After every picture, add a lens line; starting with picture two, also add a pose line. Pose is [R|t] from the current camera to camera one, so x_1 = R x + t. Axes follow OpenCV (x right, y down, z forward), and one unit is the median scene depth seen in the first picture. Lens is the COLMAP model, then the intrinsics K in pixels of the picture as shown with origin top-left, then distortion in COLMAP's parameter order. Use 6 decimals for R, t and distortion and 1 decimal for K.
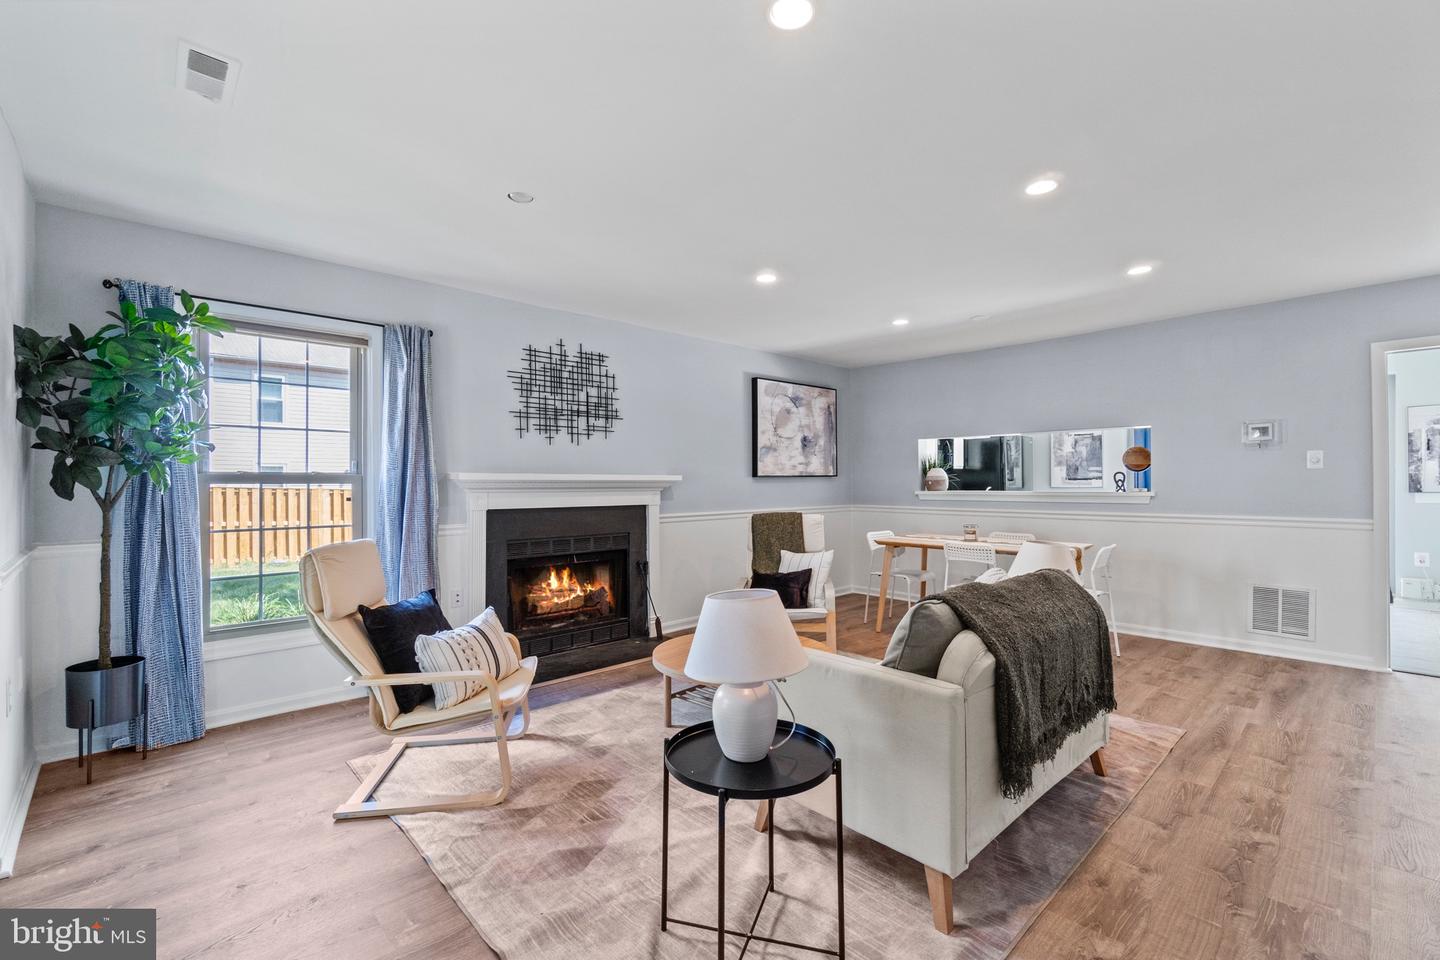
lens RADIAL K [[628.2, 0, 722.8], [0, 628.2, 484.5], [0, 0, 1]] dist [-0.002296, 0.000110]
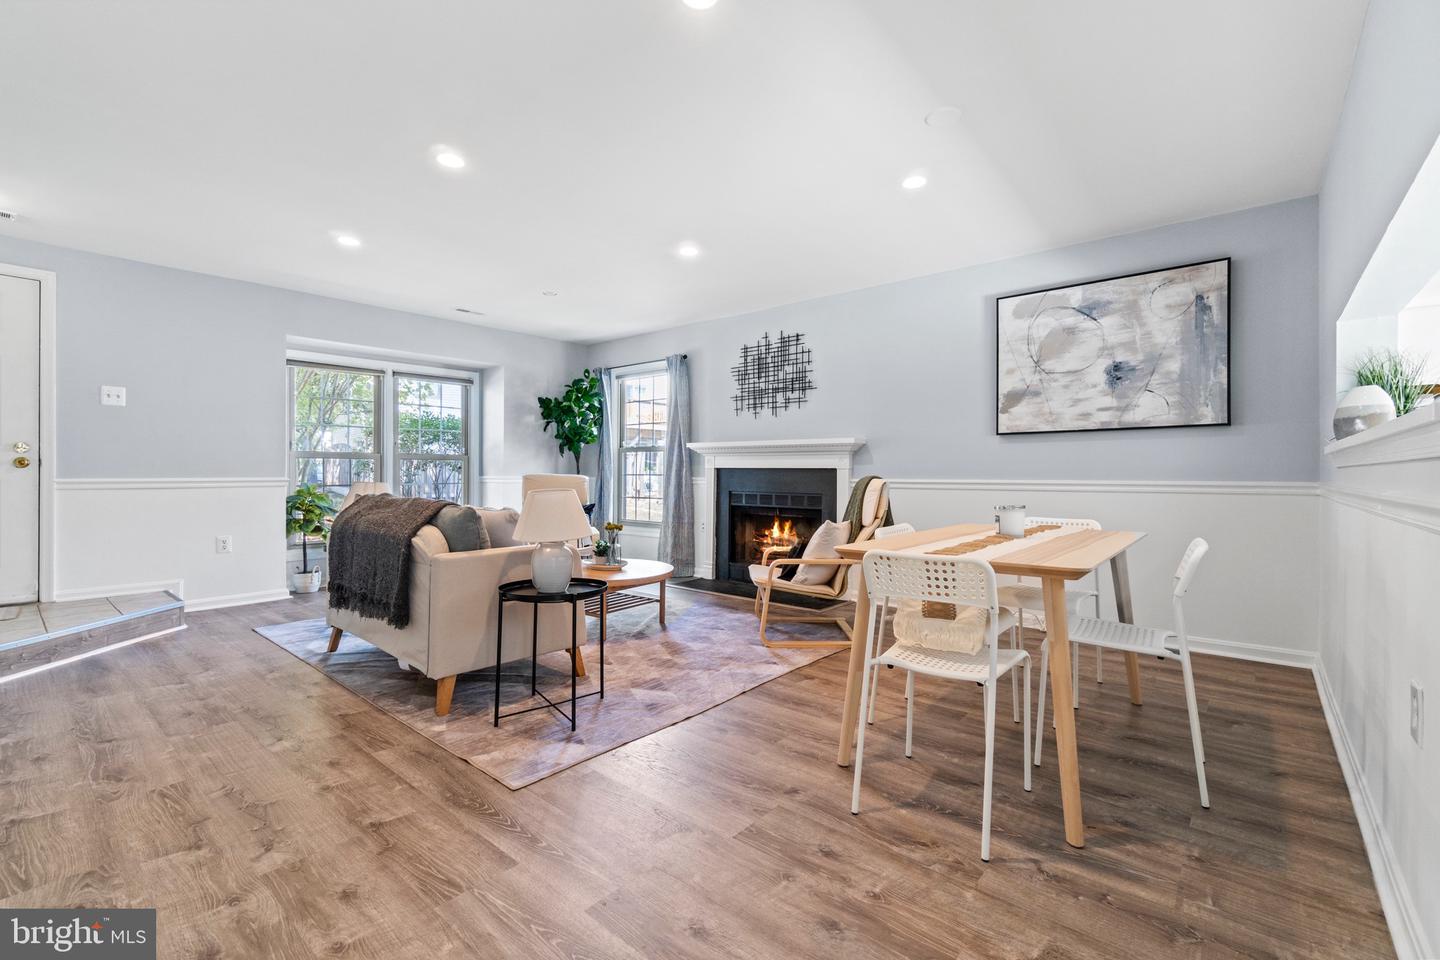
lens RADIAL K [[625.1, 0, 722.6], [0, 625.1, 475.3], [0, 0, 1]] dist [-0.007239, -0.000294]
pose [[0.107983, 0.005813, -0.994136, 0.914492], [-0.010173, 0.999937, 0.004742, 0.042796], [0.994101, 0.009602, 0.108035, 0.747826]]
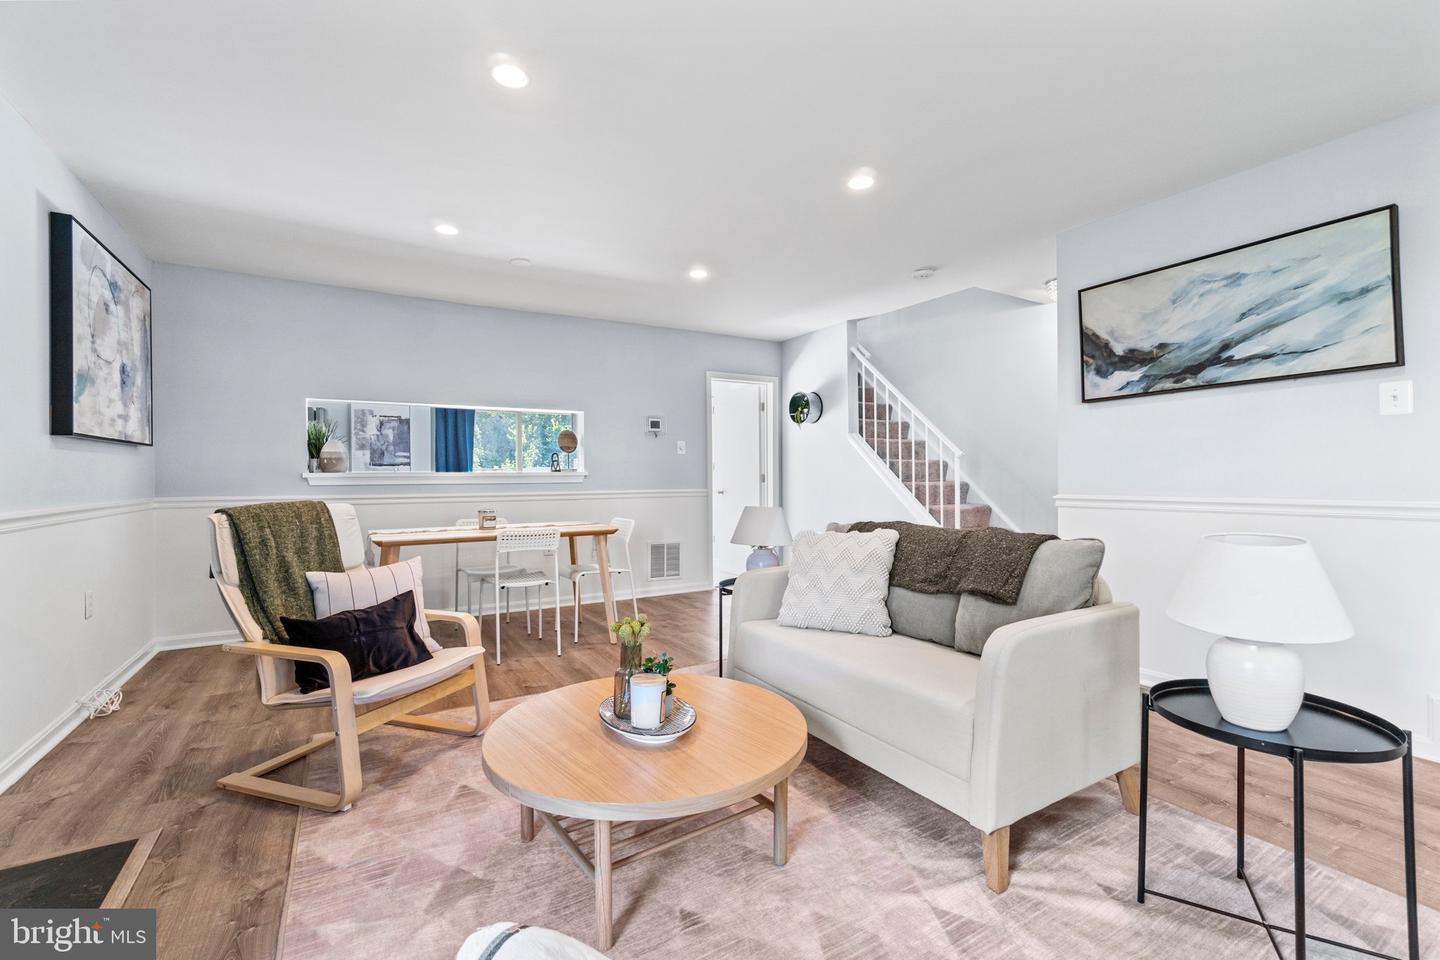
lens RADIAL K [[621.2, 0, 721.6], [0, 621.2, 476.7], [0, 0, 1]] dist [-0.004549, -0.000440]
pose [[0.218388, 0.003733, 0.975855, -0.342324], [0.009409, 0.999938, -0.005931, 0.030890], [-0.975817, 0.010477, 0.218340, 0.550134]]
